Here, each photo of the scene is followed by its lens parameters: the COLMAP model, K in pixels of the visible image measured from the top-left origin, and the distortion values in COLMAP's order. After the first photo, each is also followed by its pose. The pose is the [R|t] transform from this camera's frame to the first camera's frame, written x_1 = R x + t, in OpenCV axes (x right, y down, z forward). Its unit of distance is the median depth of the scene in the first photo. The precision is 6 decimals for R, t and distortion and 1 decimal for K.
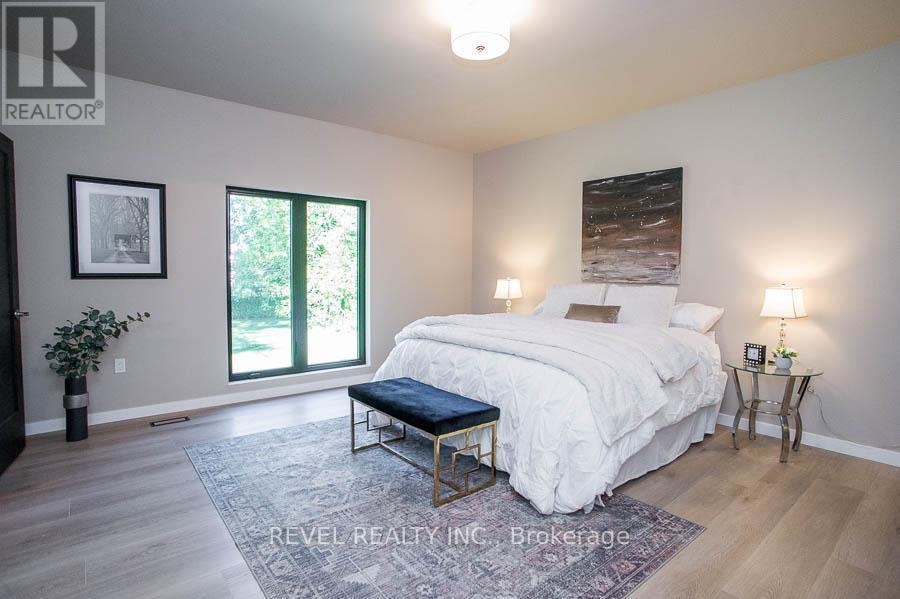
lens RADIAL K [[464.4, 0, 449.9], [0, 464.4, 298.1], [0, 0, 1]] dist [-0.075735, 0.041883]
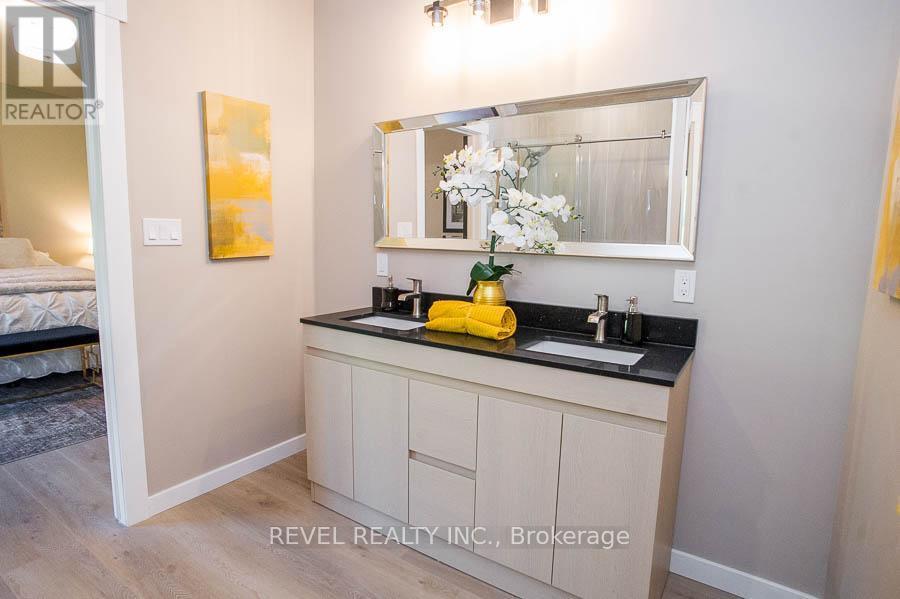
lens RADIAL K [[464.4, 0, 449.9], [0, 464.4, 298.1], [0, 0, 1]] dist [-0.075735, 0.041883]
pose [[-0.304228, -0.136244, 0.942806, -1.605956], [0.035923, 0.987375, 0.154276, -0.024937], [-0.951922, 0.080803, -0.295492, 0.318305]]
